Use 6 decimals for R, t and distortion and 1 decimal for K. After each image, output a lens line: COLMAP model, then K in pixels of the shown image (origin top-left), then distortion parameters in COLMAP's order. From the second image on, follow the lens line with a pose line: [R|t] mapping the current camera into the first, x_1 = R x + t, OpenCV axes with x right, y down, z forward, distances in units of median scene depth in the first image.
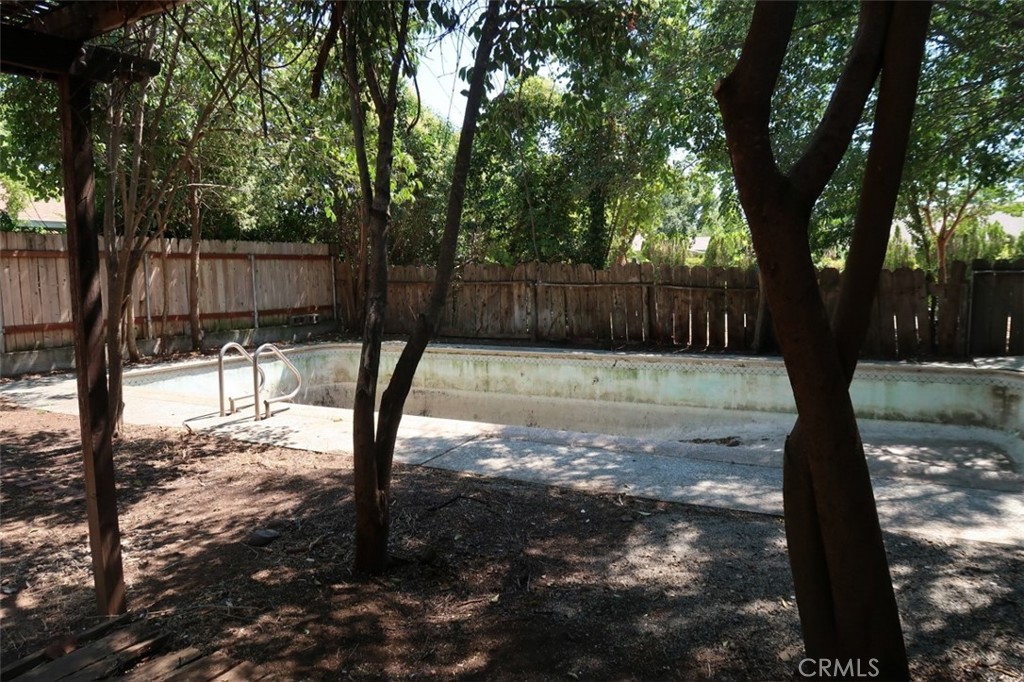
lens RADIAL K [[696.9, 0, 517.3], [0, 696.9, 335.3], [0, 0, 1]] dist [-0.027823, -0.001172]
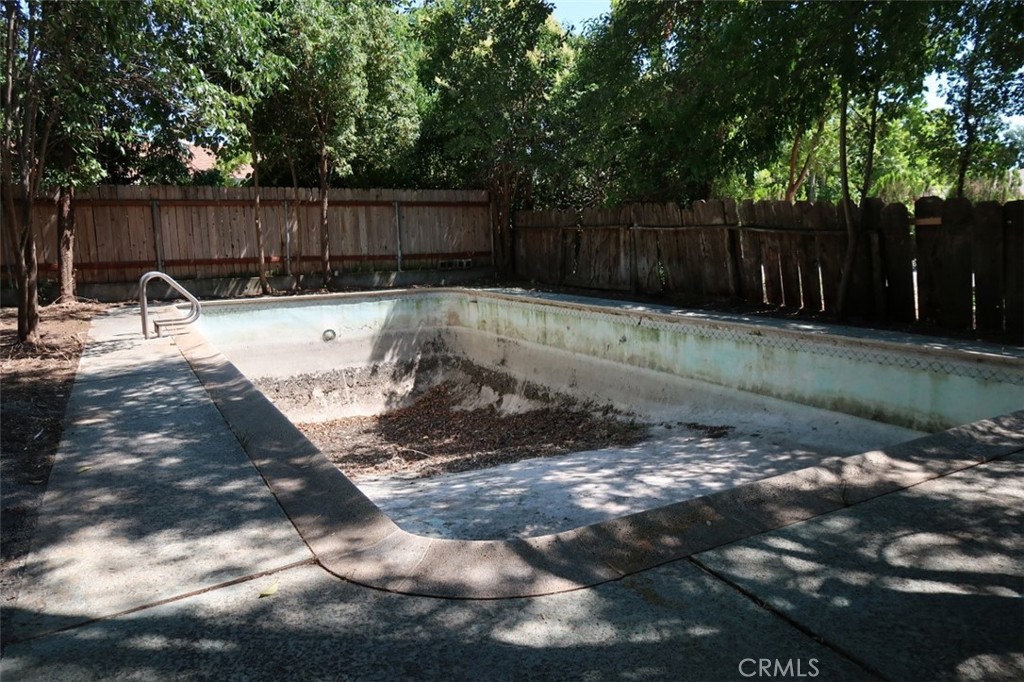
lens RADIAL K [[696.9, 0, 515.3], [0, 696.9, 343.6], [0, 0, 1]] dist [-0.027823, -0.001172]
pose [[0.848212, 0.082253, -0.523231, 0.408524], [-0.043431, 0.995343, 0.086063, 0.001979], [0.527873, -0.050276, 0.847834, 0.200054]]
